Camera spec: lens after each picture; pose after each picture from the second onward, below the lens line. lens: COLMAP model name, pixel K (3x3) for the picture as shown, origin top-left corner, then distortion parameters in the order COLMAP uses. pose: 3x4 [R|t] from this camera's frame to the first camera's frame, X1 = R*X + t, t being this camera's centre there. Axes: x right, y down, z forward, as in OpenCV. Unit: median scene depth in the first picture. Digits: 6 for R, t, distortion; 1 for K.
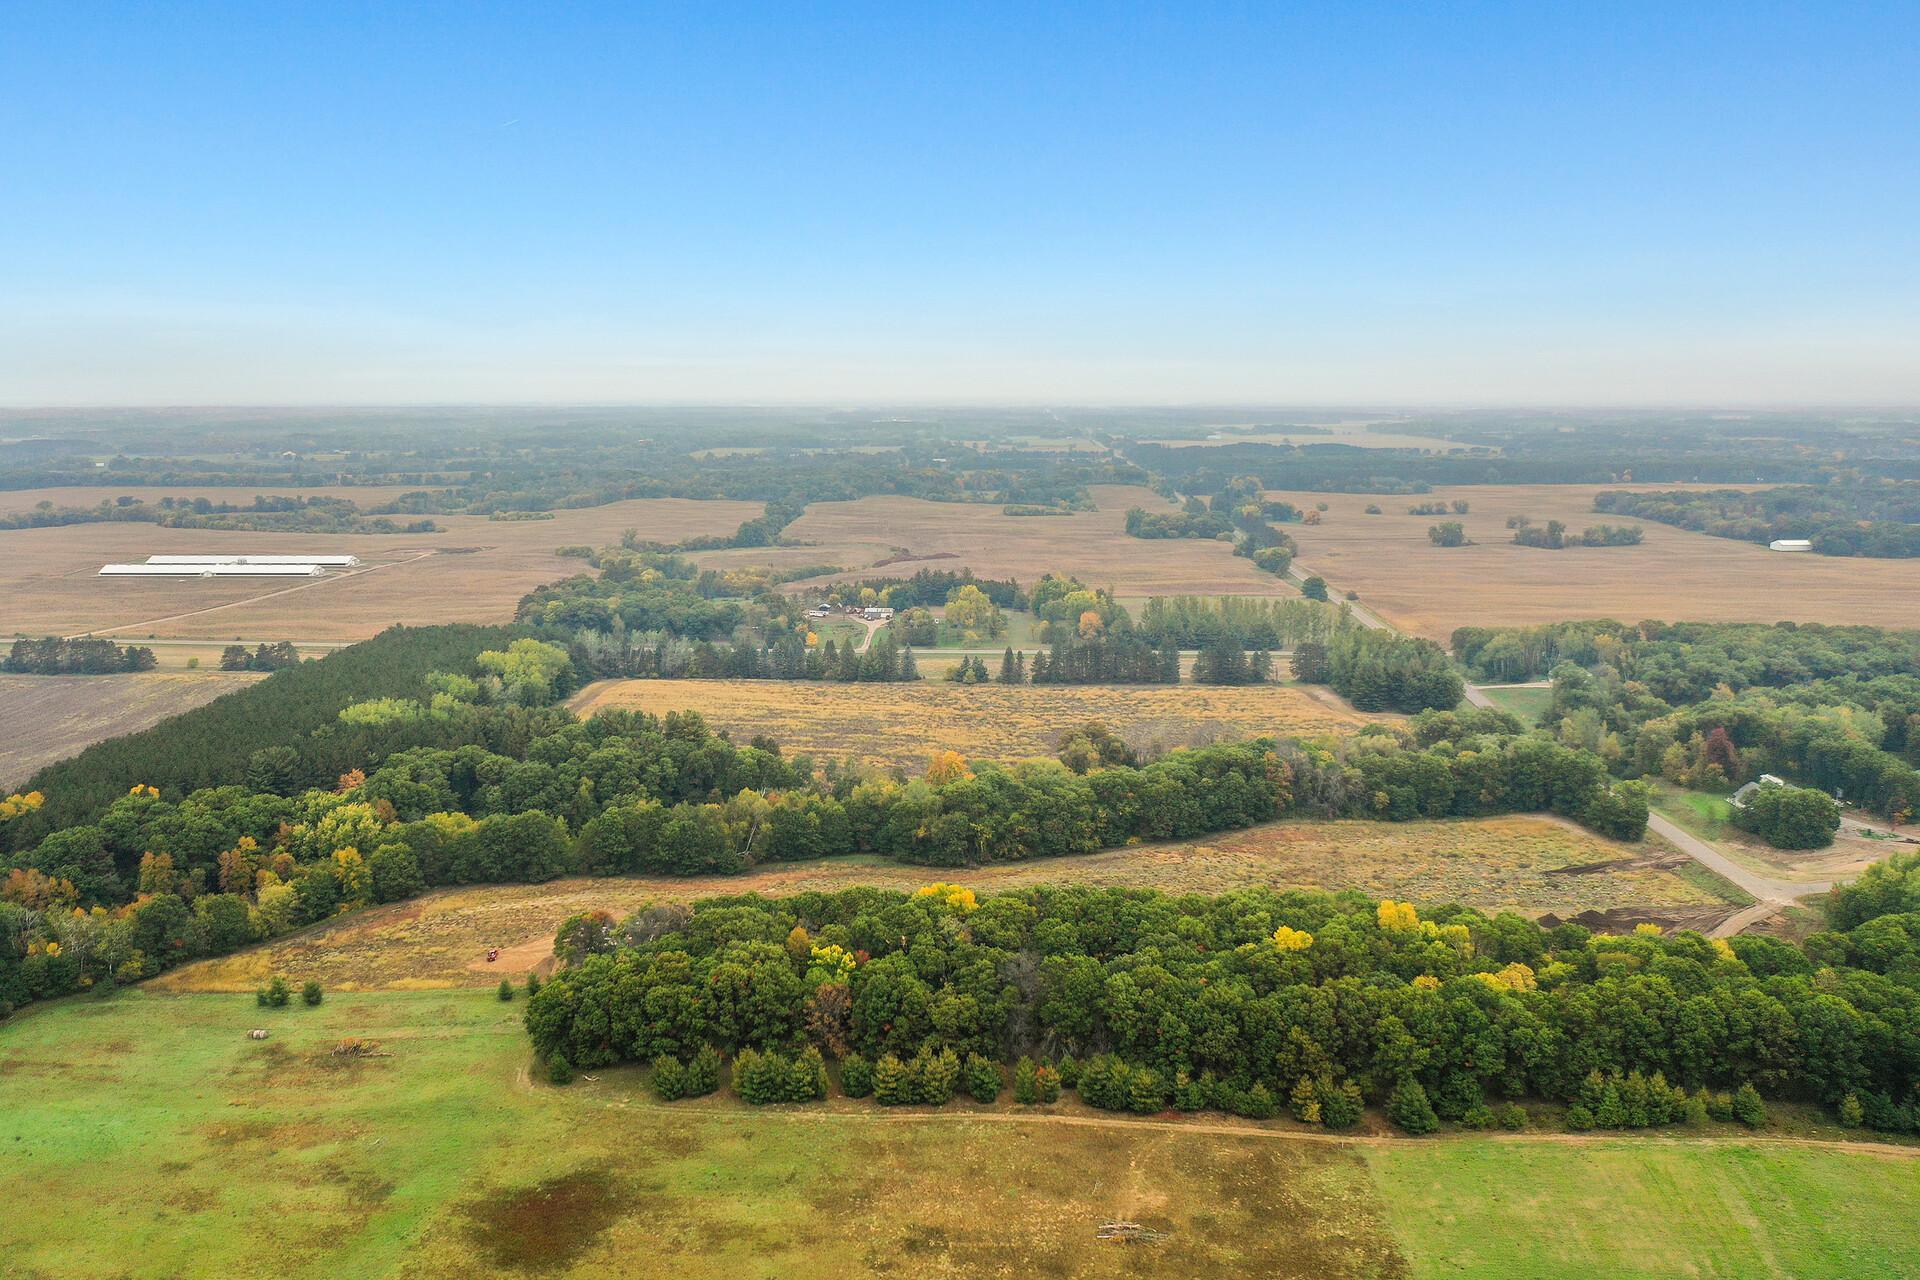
lens RADIAL K [[1458.5, 0, 957.5], [0, 1458.5, 638.2], [0, 0, 1]] dist [-0.018177, -0.005748]
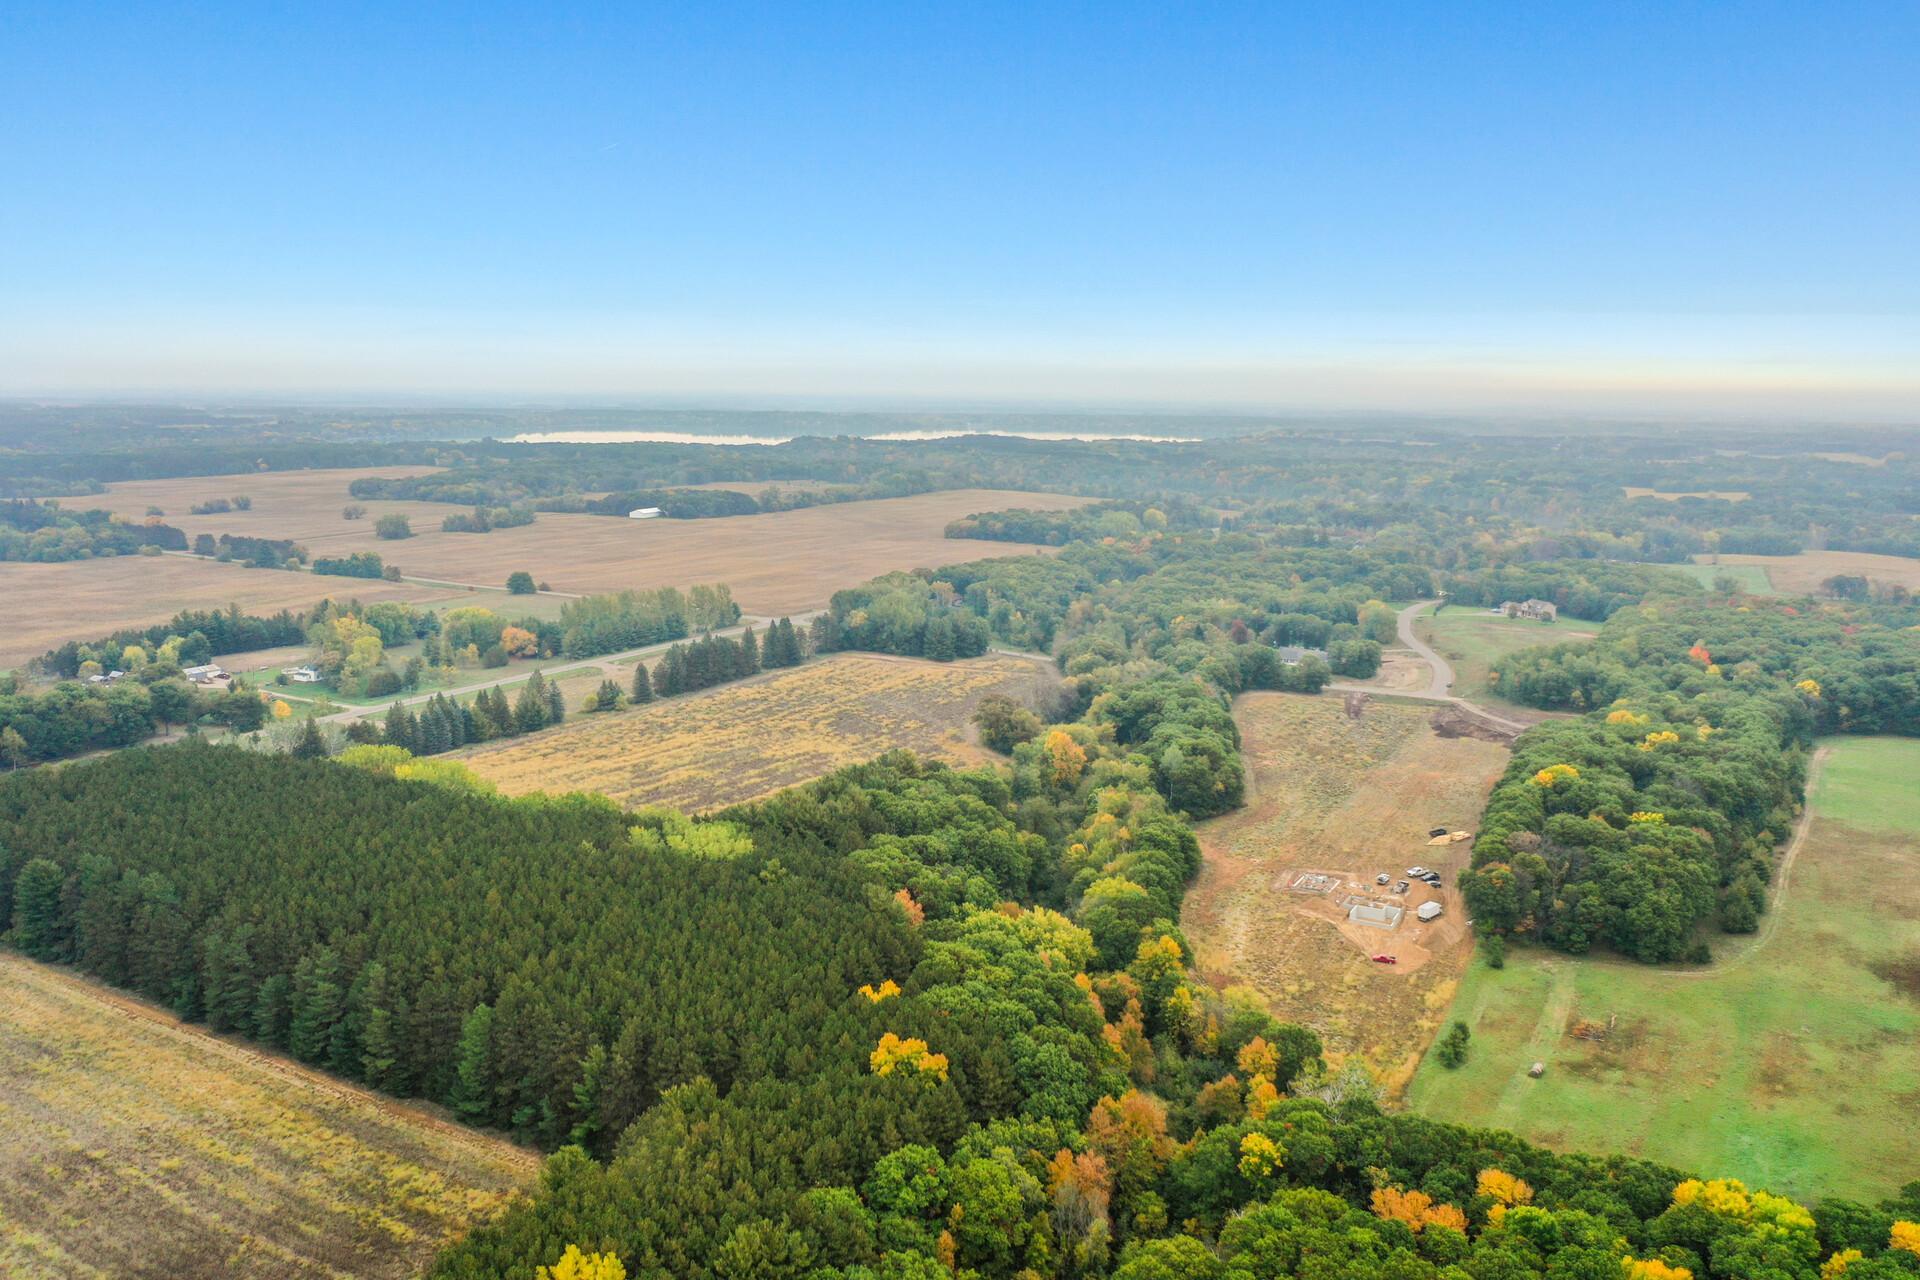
lens RADIAL K [[1458.5, 0, 957.5], [0, 1458.5, 638.2], [0, 0, 1]] dist [-0.018177, -0.005748]
pose [[0.479285, -0.140424, 0.866353, -0.451434], [0.133751, 0.987274, 0.086029, -0.041388], [-0.867408, 0.074643, 0.491968, 0.265711]]
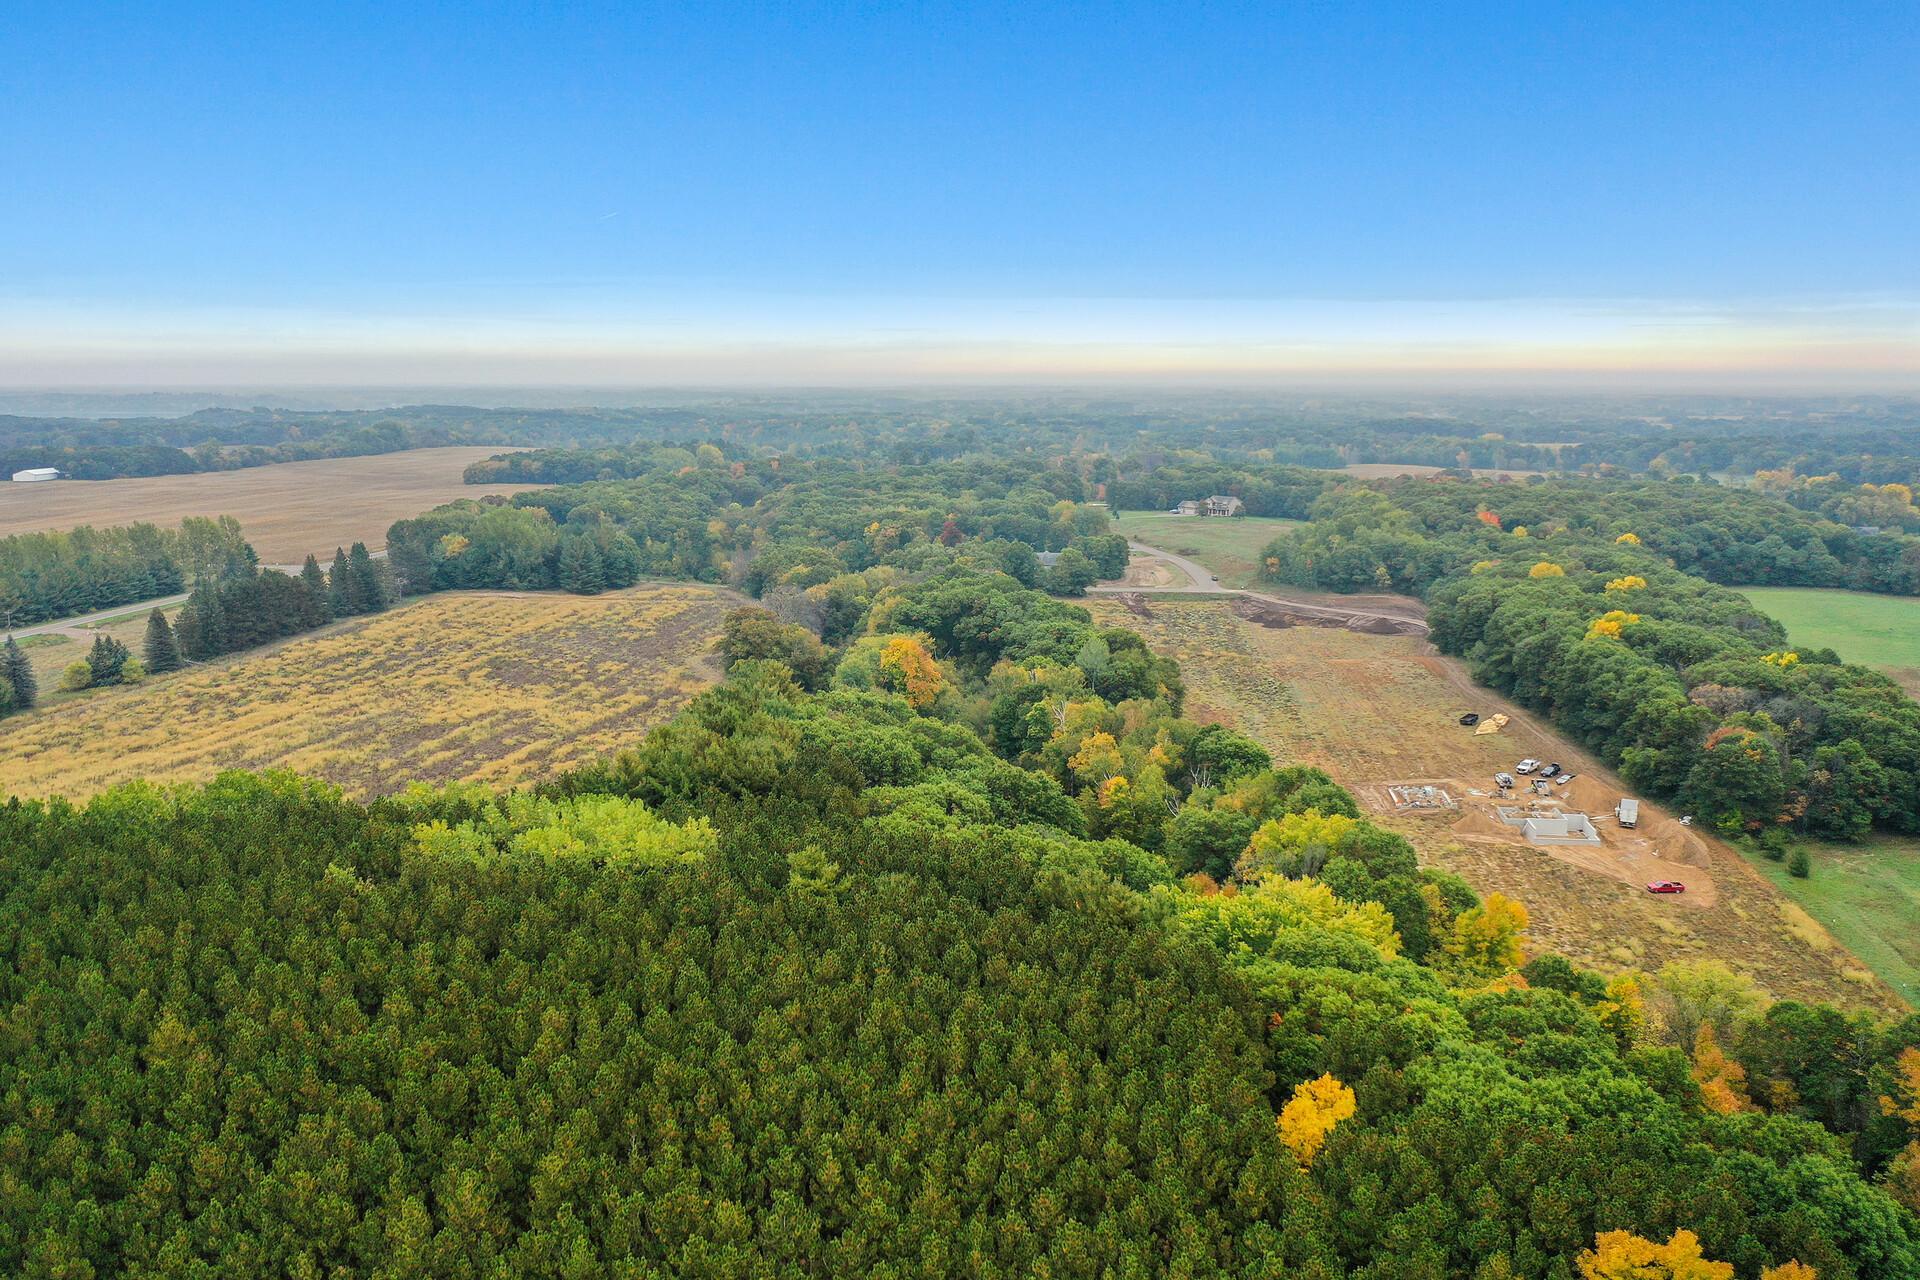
lens RADIAL K [[1469.1, 0, 957.6], [0, 1469.1, 692.0], [0, 0, 1]] dist [-0.012906, -0.007462]
pose [[0.121047, -0.206729, 0.970881, -0.333901], [0.164928, 0.968667, 0.185694, -0.010036], [-0.978849, 0.137648, 0.151350, 0.428603]]
